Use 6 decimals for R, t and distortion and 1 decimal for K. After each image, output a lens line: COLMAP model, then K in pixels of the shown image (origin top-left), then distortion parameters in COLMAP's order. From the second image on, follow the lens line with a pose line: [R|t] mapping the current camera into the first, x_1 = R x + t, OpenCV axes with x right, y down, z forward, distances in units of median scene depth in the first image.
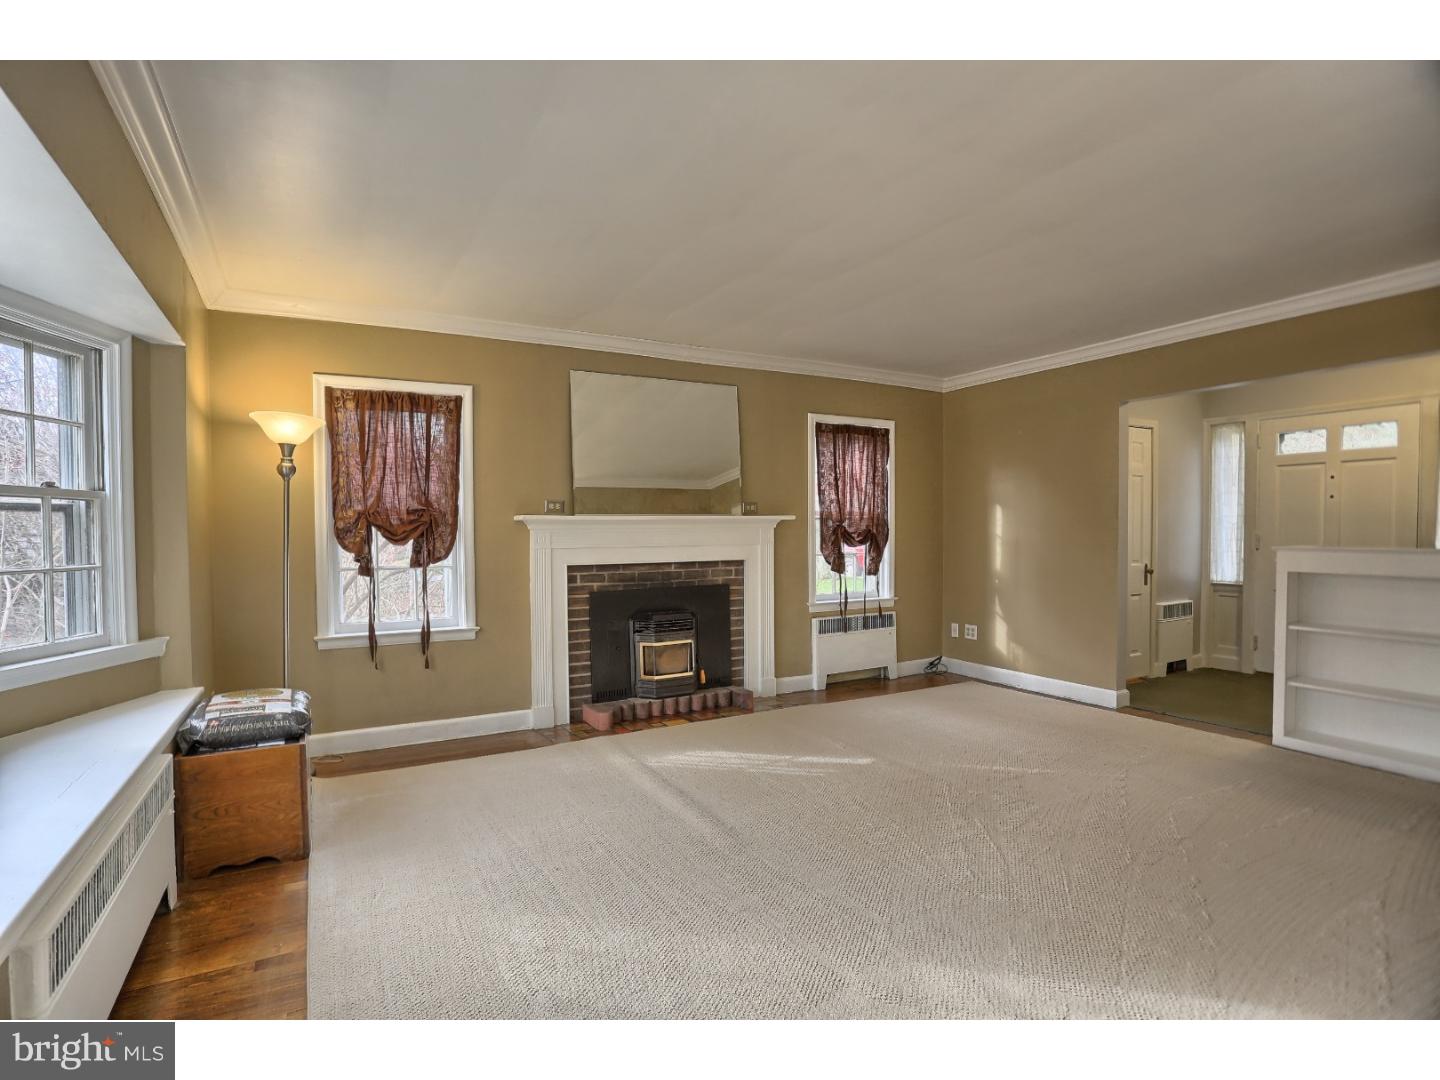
lens RADIAL K [[692.7, 0, 714.7], [0, 692.7, 533.3], [0, 0, 1]] dist [-0.013513, 0.004989]
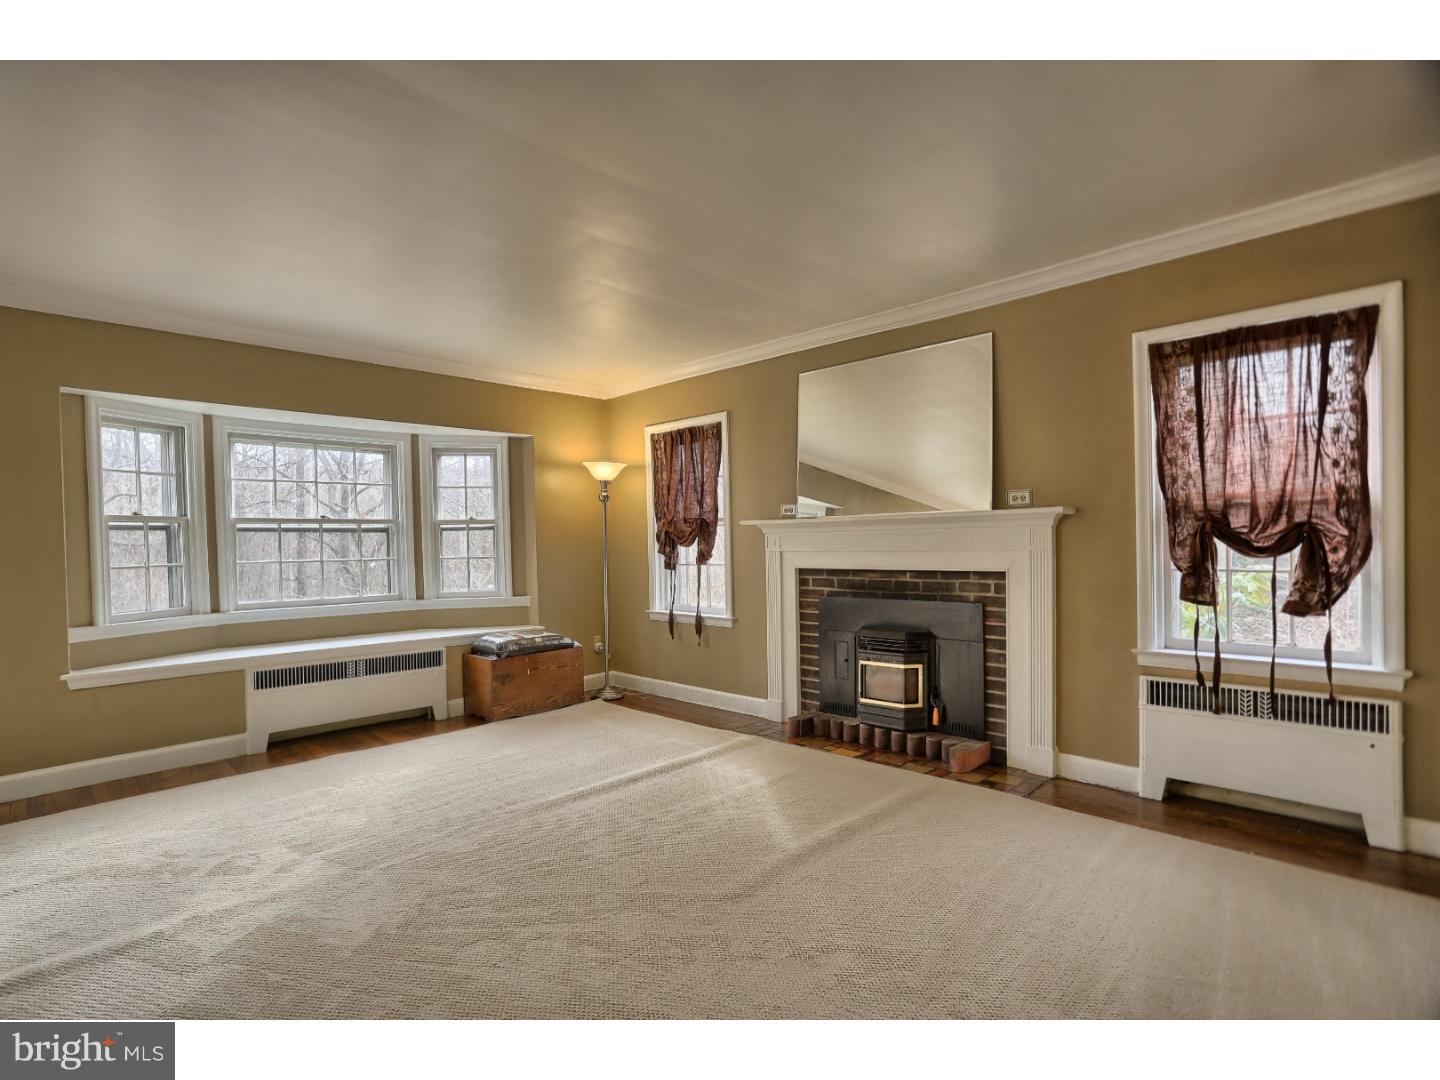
lens RADIAL K [[692.7, 0, 712.9], [0, 692.7, 545.1], [0, 0, 1]] dist [-0.013513, 0.004989]
pose [[0.329960, 0.006381, -0.943973, 0.615718], [0.008135, 0.999921, 0.009603, 0.001745], [0.943960, -0.010848, 0.329882, 0.483837]]
